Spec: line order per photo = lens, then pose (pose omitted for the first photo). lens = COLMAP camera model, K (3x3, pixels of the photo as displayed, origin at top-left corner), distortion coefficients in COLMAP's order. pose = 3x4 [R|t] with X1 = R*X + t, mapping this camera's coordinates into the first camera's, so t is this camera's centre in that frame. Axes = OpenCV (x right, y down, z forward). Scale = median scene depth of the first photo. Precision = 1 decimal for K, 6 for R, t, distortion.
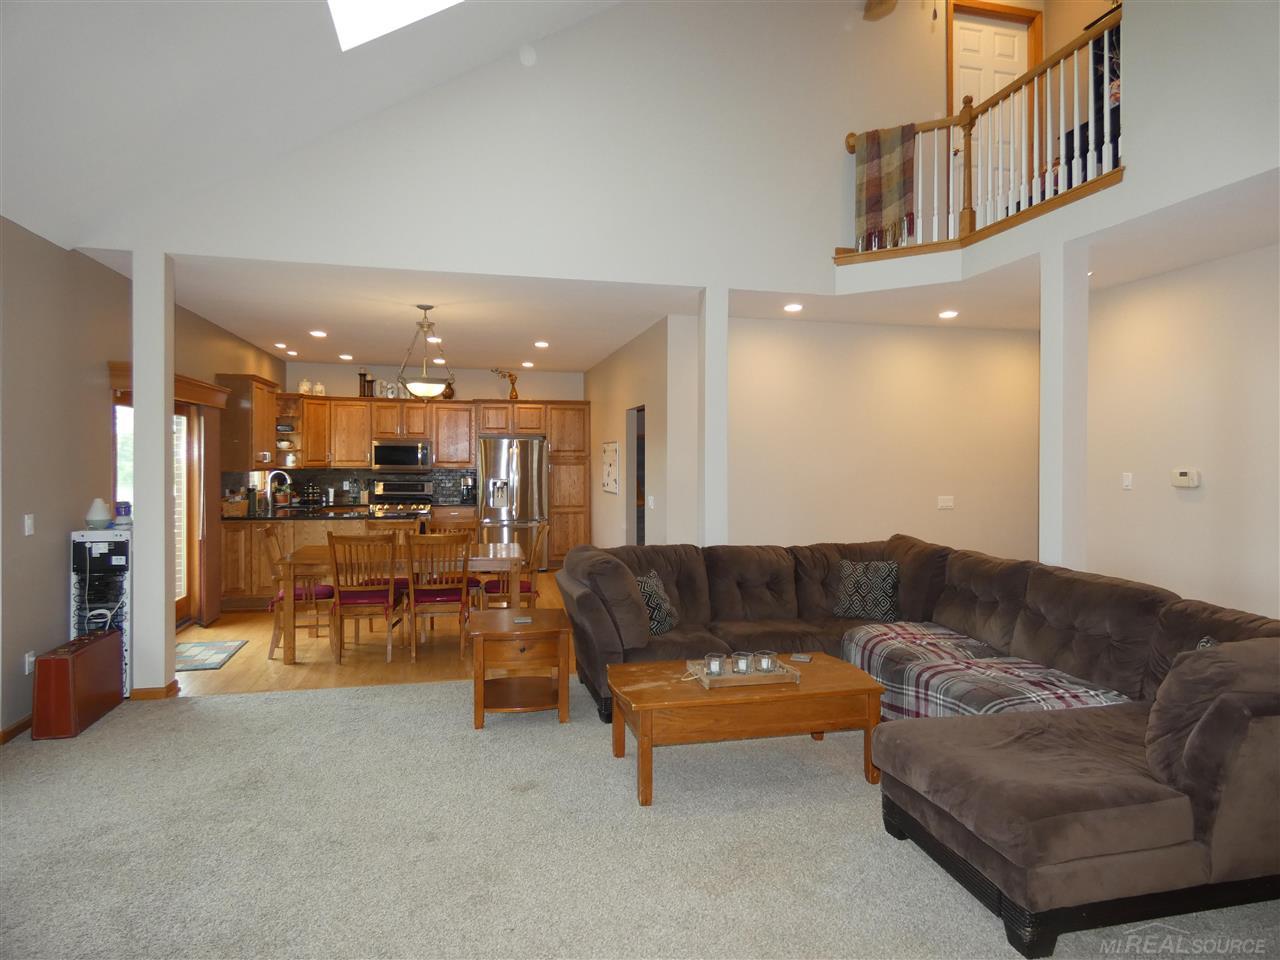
lens RADIAL K [[777.8, 0, 640.0], [0, 777.8, 480.0], [0, 0, 1]] dist [-0.006344, -0.004391]
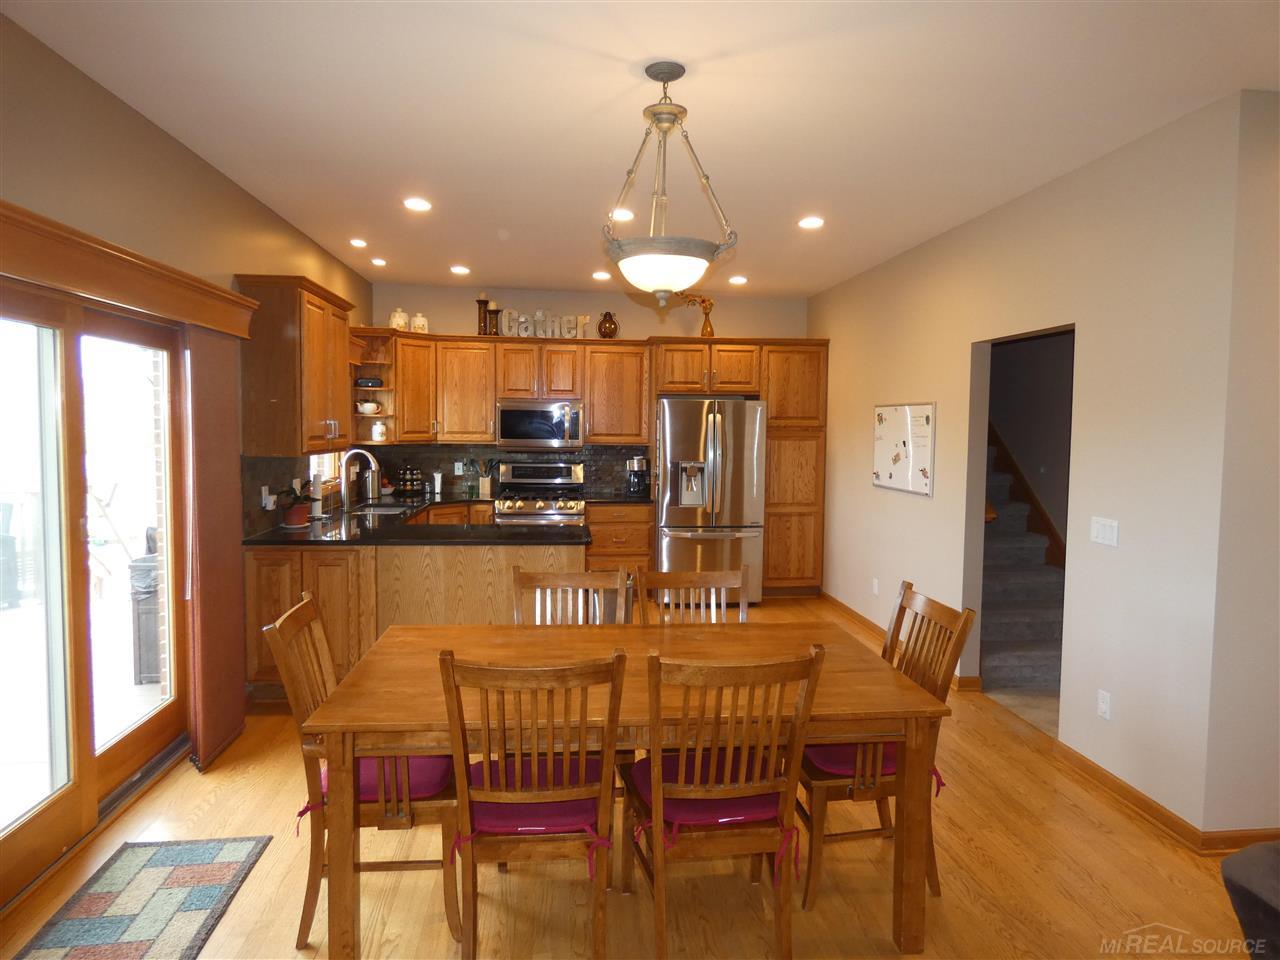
lens RADIAL K [[741.7, 0, 611.4], [0, 741.7, 477.2], [0, 0, 1]] dist [-0.001515, -0.000617]
pose [[0.989959, 0.015381, -0.140513, -0.158886], [-0.008786, 0.998836, 0.047437, -0.017533], [0.141079, -0.045727, 0.988942, 0.387749]]
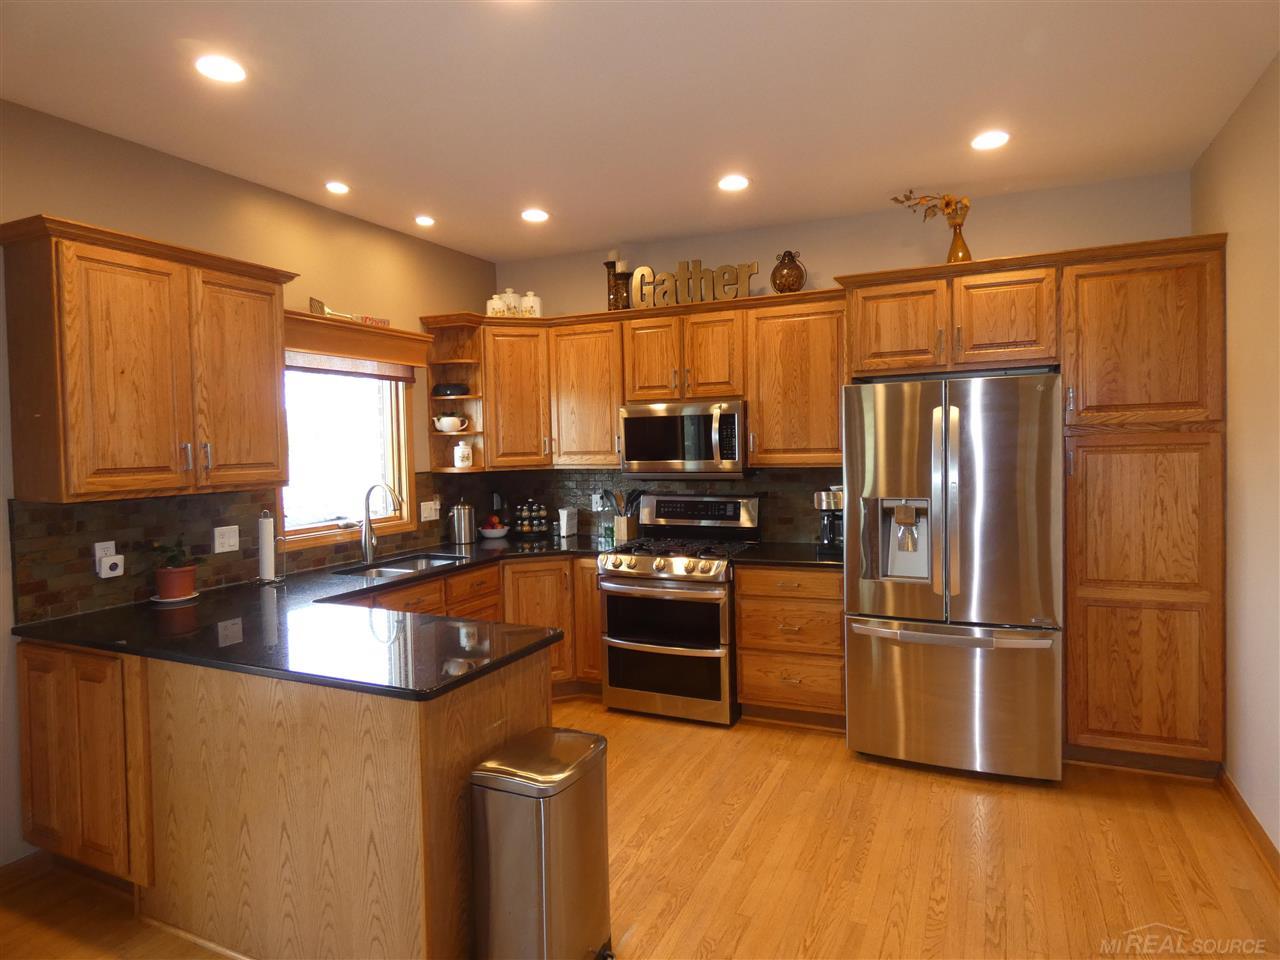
lens RADIAL K [[734.7, 0, 661.2], [0, 734.7, 473.8], [0, 0, 1]] dist [-0.004683, -0.001454]
pose [[0.795827, 0.002364, -0.605519, -0.069743], [0.014034, 0.999652, 0.022347, -0.020987], [0.605361, -0.026282, 0.795517, 0.673375]]
